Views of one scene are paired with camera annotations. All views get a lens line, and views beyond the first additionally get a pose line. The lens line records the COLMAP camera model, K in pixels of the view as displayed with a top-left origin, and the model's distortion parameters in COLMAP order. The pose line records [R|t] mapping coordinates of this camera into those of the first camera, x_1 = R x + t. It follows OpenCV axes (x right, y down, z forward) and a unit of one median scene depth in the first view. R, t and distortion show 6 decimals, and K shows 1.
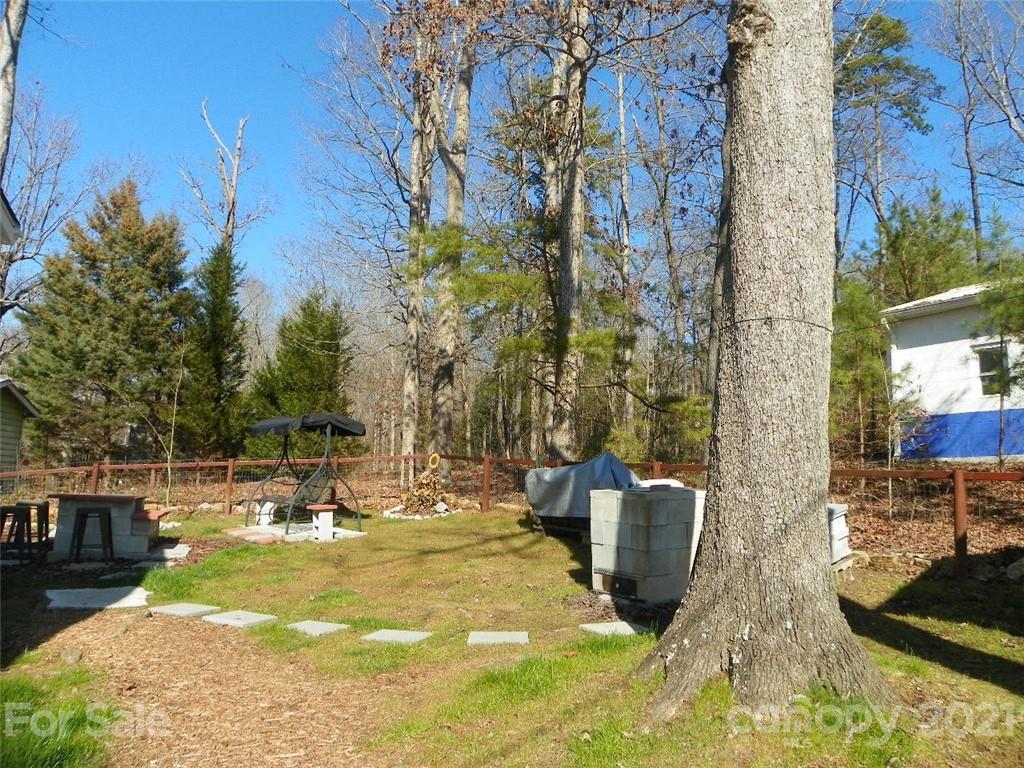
lens RADIAL K [[775.7, 0, 533.2], [0, 775.7, 356.8], [0, 0, 1]] dist [-0.154366, 0.094922]
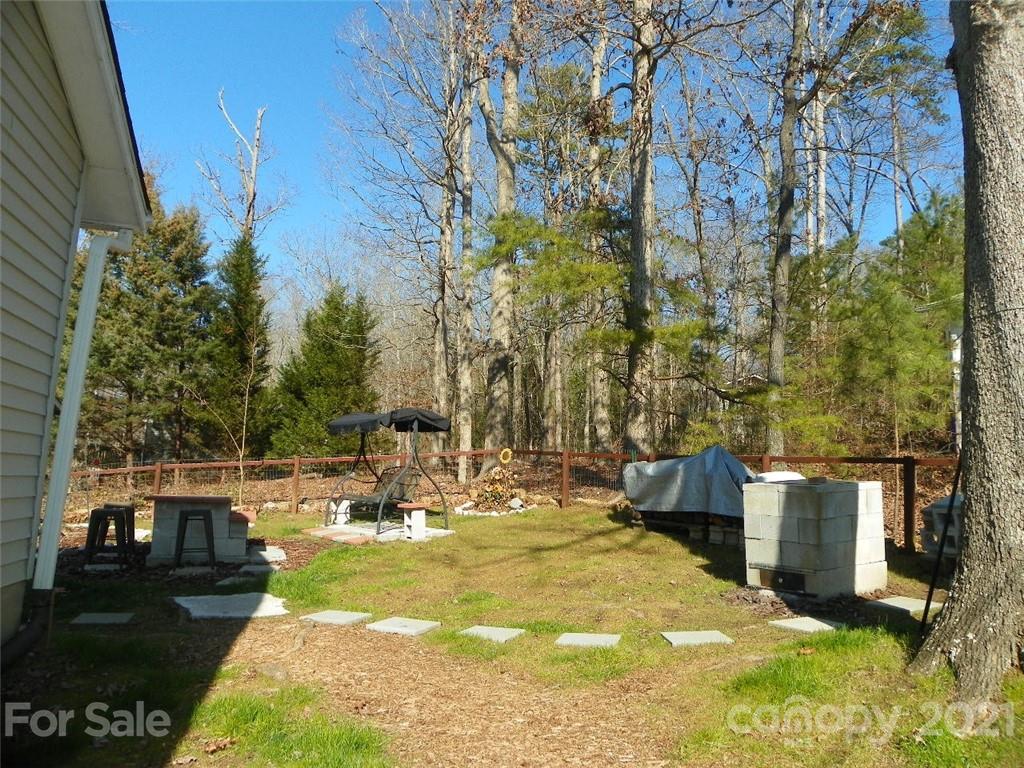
lens RADIAL K [[775.7, 0, 533.2], [0, 775.7, 356.8], [0, 0, 1]] dist [-0.154366, 0.094922]
pose [[0.999851, -0.007826, 0.015390, -0.106912], [0.007676, 0.999923, 0.009799, -0.000127], [-0.015465, -0.009679, 0.999834, 0.017631]]
